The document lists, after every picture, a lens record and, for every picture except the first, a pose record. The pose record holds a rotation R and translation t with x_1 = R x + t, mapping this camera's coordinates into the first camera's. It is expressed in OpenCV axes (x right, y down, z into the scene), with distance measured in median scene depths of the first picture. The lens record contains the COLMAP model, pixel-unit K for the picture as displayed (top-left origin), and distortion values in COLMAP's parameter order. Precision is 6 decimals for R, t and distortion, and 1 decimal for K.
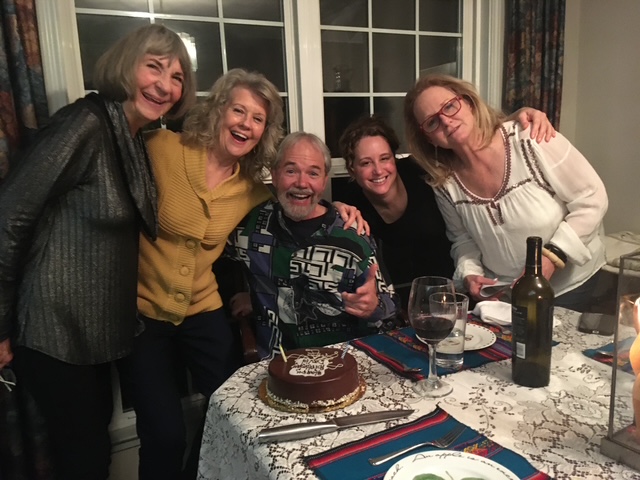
lens RADIAL K [[544.0, 0, 320.0], [0, 544.0, 240.0], [0, 0, 1]] dist [0.138074, -0.200656]
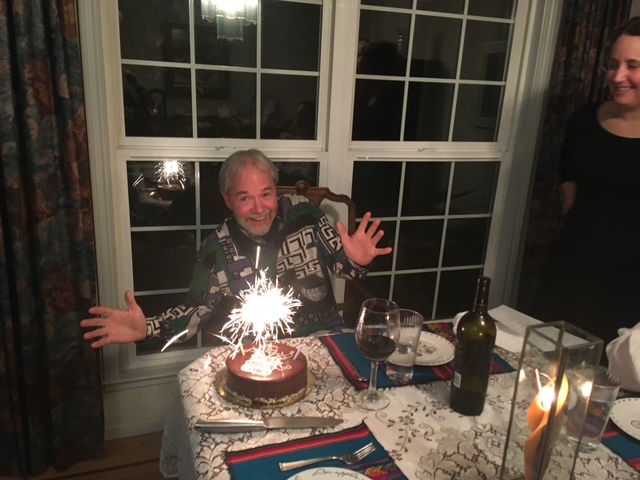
lens RADIAL K [[540.6, 0, 320.0], [0, 540.6, 240.0], [0, 0, 1]] dist [0.146477, -0.206227]
pose [[0.985411, 0.128598, -0.111477, 0.186312], [-0.116366, 0.987089, 0.110063, -0.148916], [0.124191, -0.095485, 0.987653, -0.043831]]
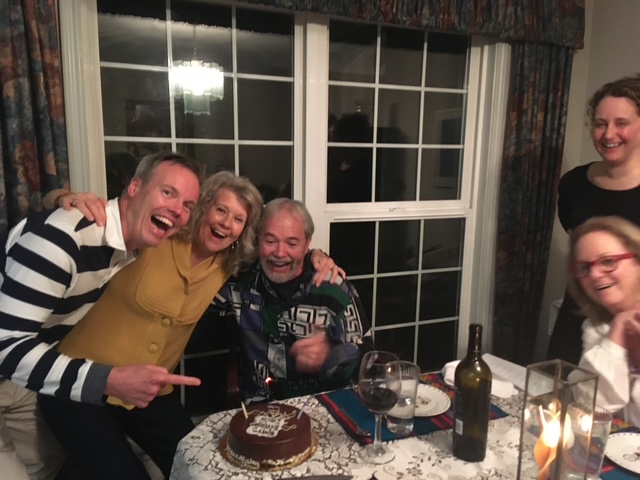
lens RADIAL K [[540.6, 0, 320.0], [0, 540.6, 240.0], [0, 0, 1]] dist [0.146477, -0.206227]
pose [[0.996281, 0.068193, -0.052667, 0.121460], [-0.068878, 0.997561, -0.011309, -0.136517], [0.051768, 0.014894, 0.998548, -0.105004]]
